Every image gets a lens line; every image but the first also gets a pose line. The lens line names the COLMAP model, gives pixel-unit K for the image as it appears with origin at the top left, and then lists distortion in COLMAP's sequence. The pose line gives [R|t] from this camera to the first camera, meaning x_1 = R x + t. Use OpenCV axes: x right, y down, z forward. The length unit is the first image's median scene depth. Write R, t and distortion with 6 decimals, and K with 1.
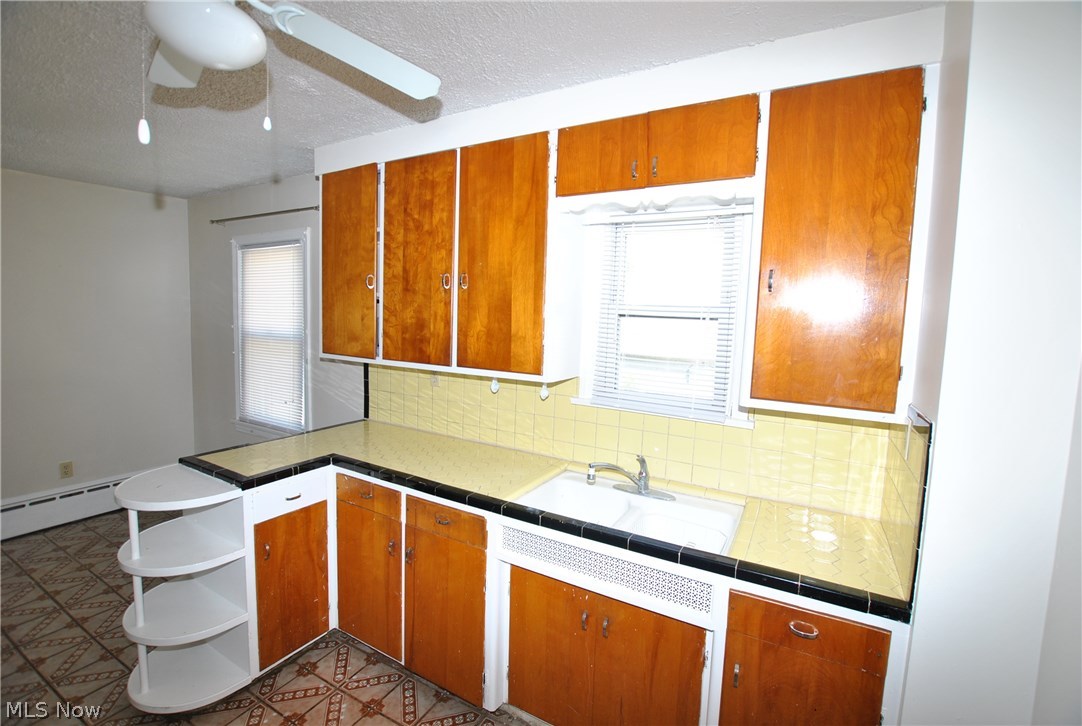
lens RADIAL K [[474.2, 0, 544.6], [0, 474.2, 351.5], [0, 0, 1]] dist [-0.018715, 0.001360]
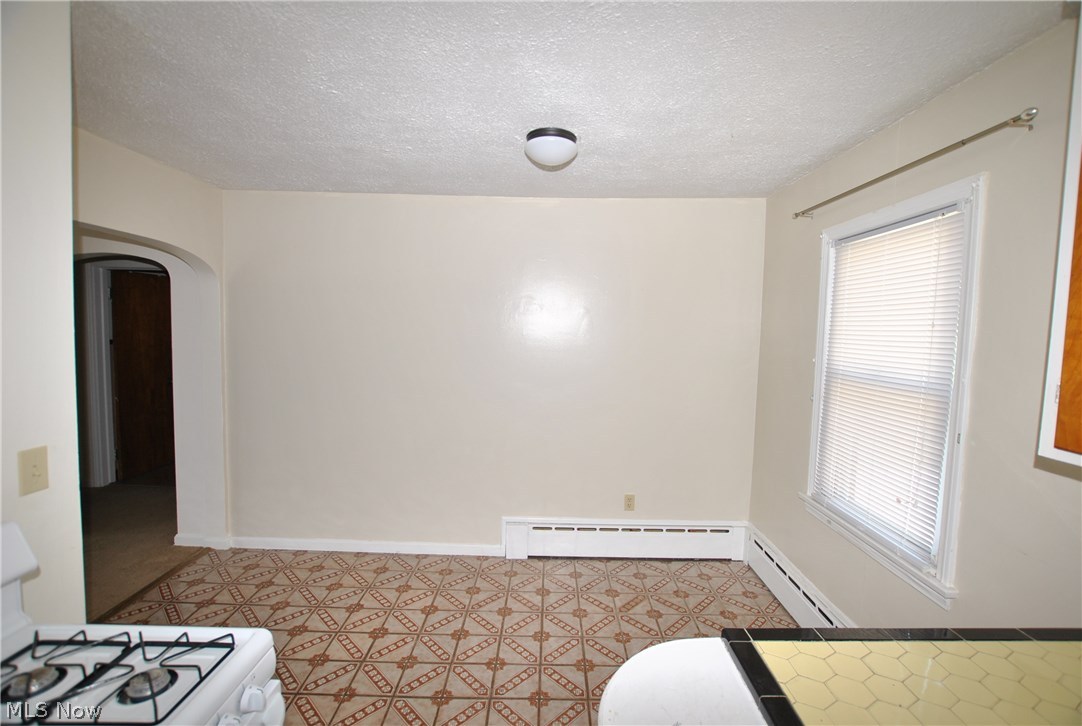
lens RADIAL K [[474.2, 0, 540.9], [0, 474.2, 355.4], [0, 0, 1]] dist [-0.018715, 0.001360]
pose [[0.479278, 0.040498, -0.876728, -0.273525], [-0.082211, 0.996614, 0.001094, -0.030897], [0.873804, 0.071552, 0.480984, 0.348891]]
